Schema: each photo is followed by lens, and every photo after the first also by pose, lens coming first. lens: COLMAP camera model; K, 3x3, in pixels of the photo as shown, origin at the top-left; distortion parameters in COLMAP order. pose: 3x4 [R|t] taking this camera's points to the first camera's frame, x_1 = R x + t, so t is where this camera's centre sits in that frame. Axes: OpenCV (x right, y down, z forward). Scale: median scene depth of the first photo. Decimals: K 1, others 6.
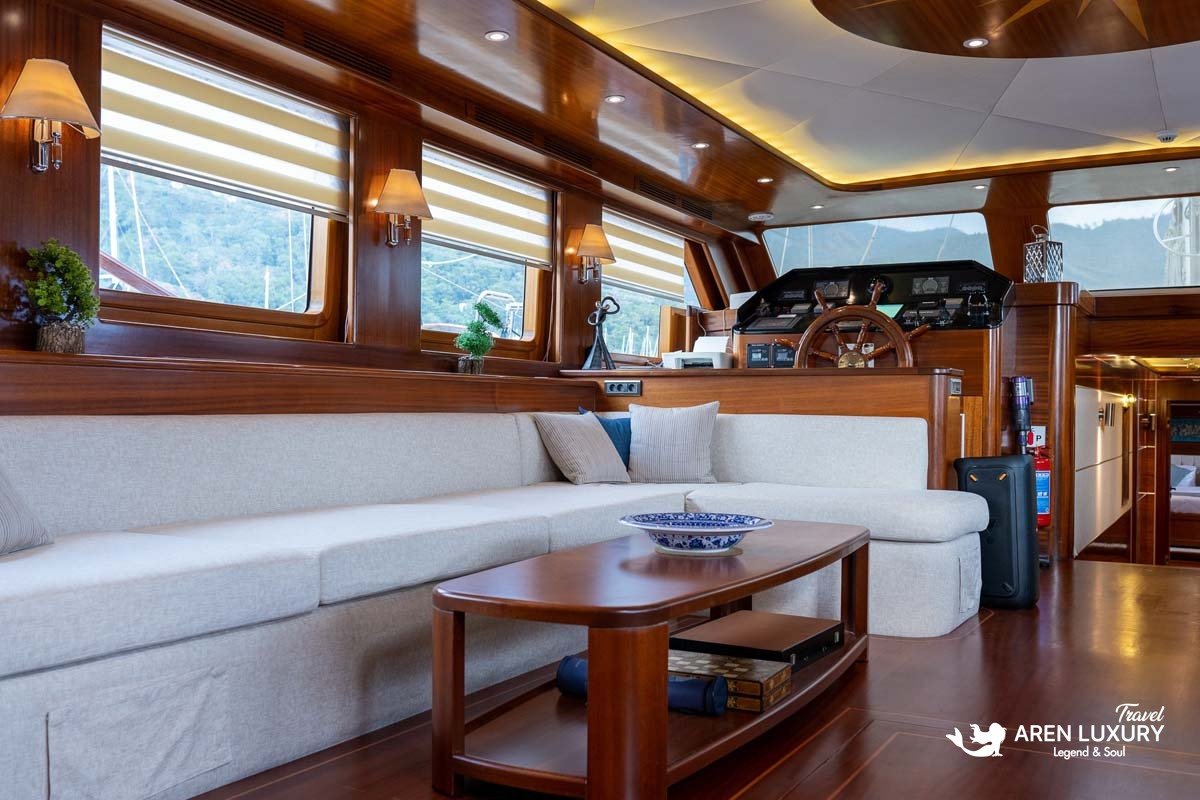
lens RADIAL K [[1142.3, 0, 597.9], [0, 1142.3, 401.4], [0, 0, 1]] dist [0.001441, 0.000000]
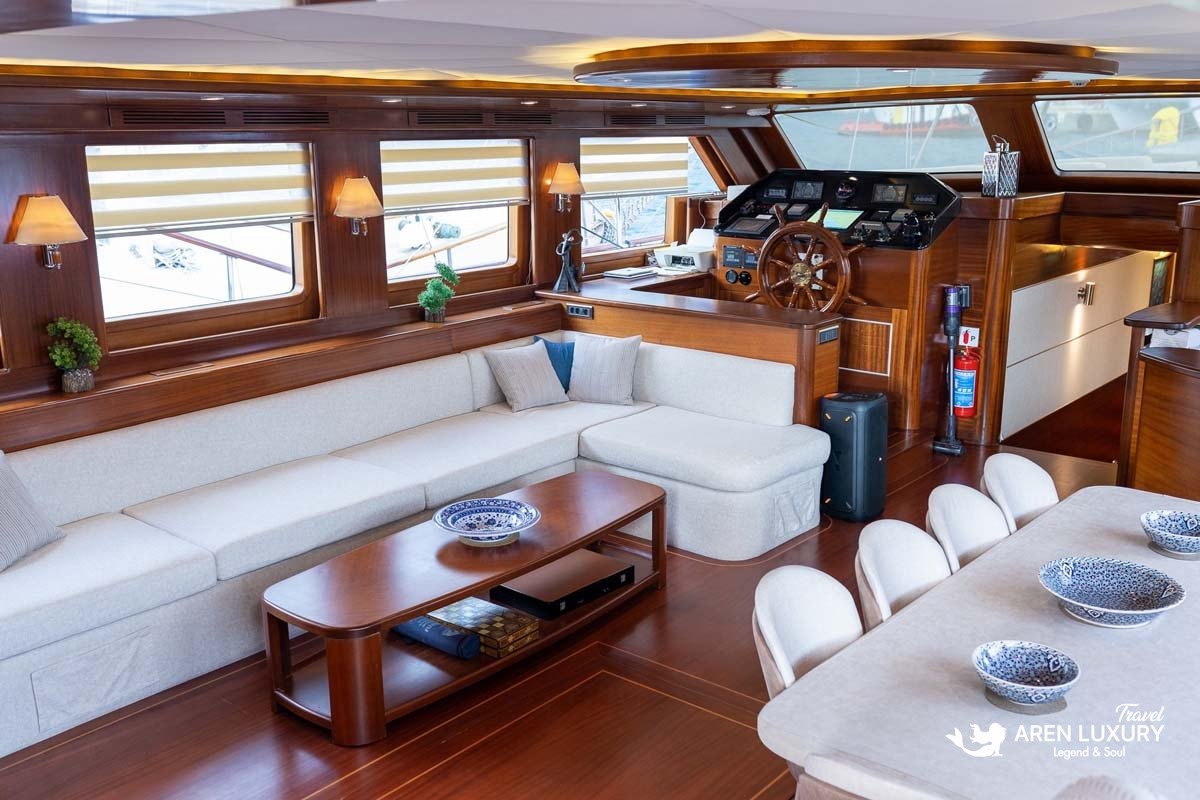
lens RADIAL K [[1142.3, 0, 601.7], [0, 1142.3, 403.6], [0, 0, 1]] dist [0.001441, 0.000000]
pose [[0.980186, 0.031037, -0.195631, 0.308177], [0.019307, 0.967975, 0.250302, -0.237978], [0.197134, -0.249120, 0.948197, -0.183498]]
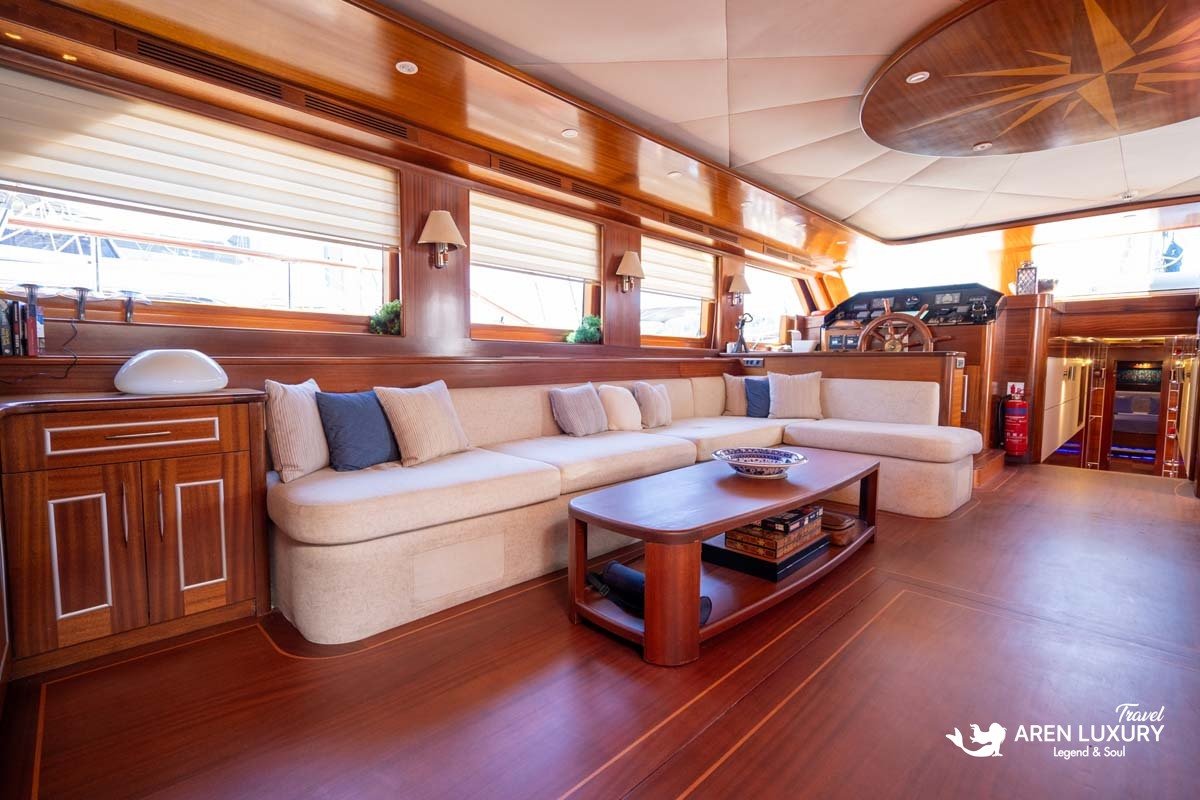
lens RADIAL K [[541.5, 0, 594.4], [0, 541.5, 396.6], [0, 0, 1]] dist [0.000342, 0.000007]
pose [[0.955622, 0.012553, -0.294330, 0.037483], [0.009039, 0.997372, 0.071884, -0.024369], [0.294459, -0.071355, 0.952997, 0.091015]]
